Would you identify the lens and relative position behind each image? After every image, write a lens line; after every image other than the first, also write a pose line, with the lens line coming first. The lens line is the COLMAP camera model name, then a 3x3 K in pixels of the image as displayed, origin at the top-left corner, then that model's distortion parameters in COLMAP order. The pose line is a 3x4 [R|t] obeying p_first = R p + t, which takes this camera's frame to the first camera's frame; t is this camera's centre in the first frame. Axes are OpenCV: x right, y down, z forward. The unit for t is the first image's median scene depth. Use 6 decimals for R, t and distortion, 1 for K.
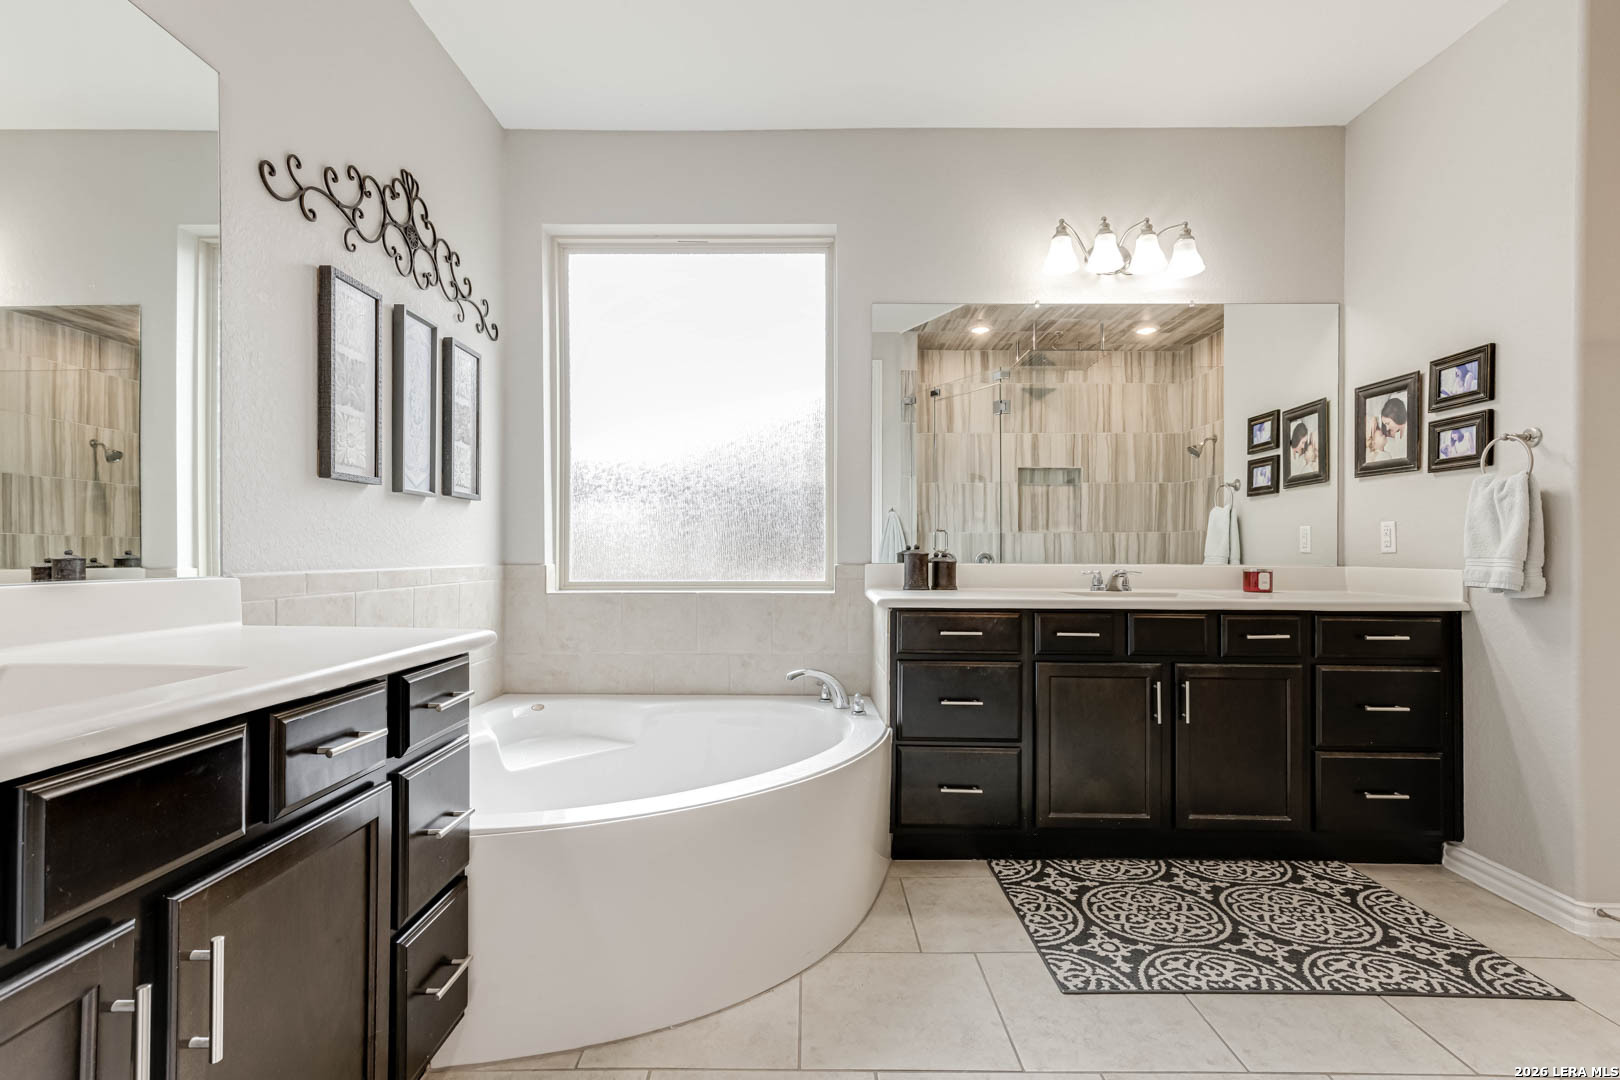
lens RADIAL K [[765.8, 0, 810.6], [0, 765.8, 545.3], [0, 0, 1]] dist [0.028318, -0.001025]
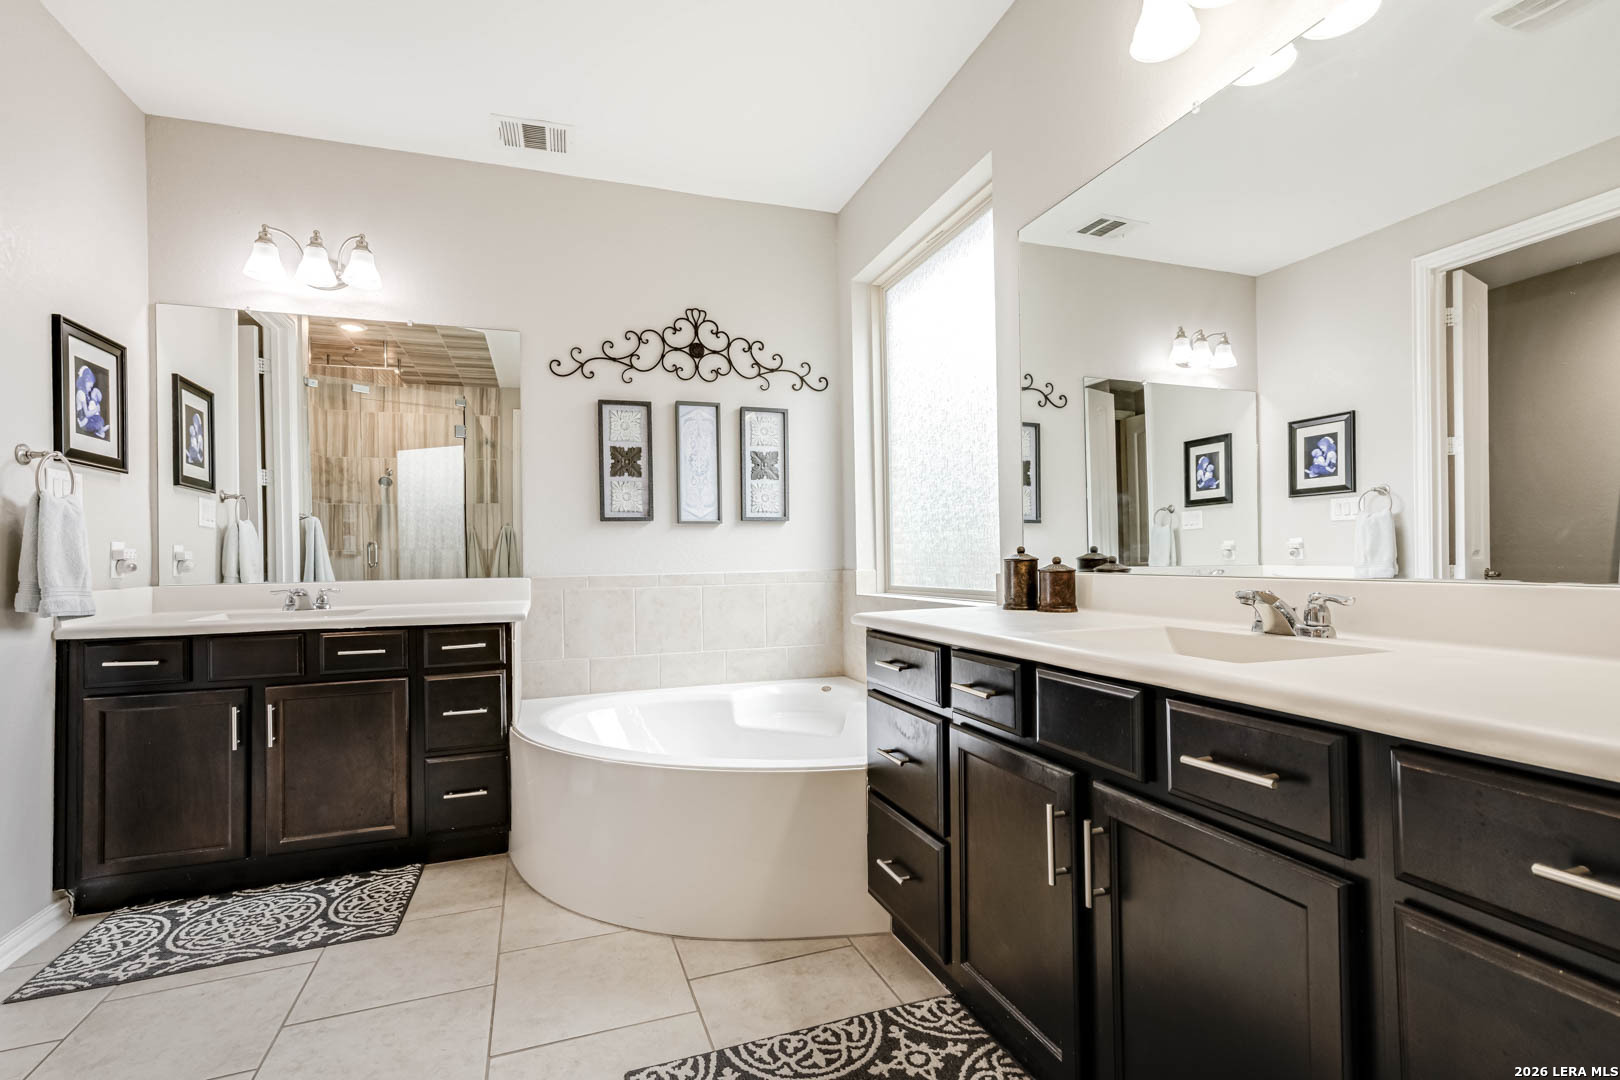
lens RADIAL K [[765.8, 0, 810.2], [0, 765.8, 547.5], [0, 0, 1]] dist [0.028318, -0.001025]
pose [[0.330903, -0.017292, -0.943506, 1.013298], [0.026585, 0.999606, -0.008996, -0.000129], [0.943290, -0.022107, 0.331232, 0.760388]]
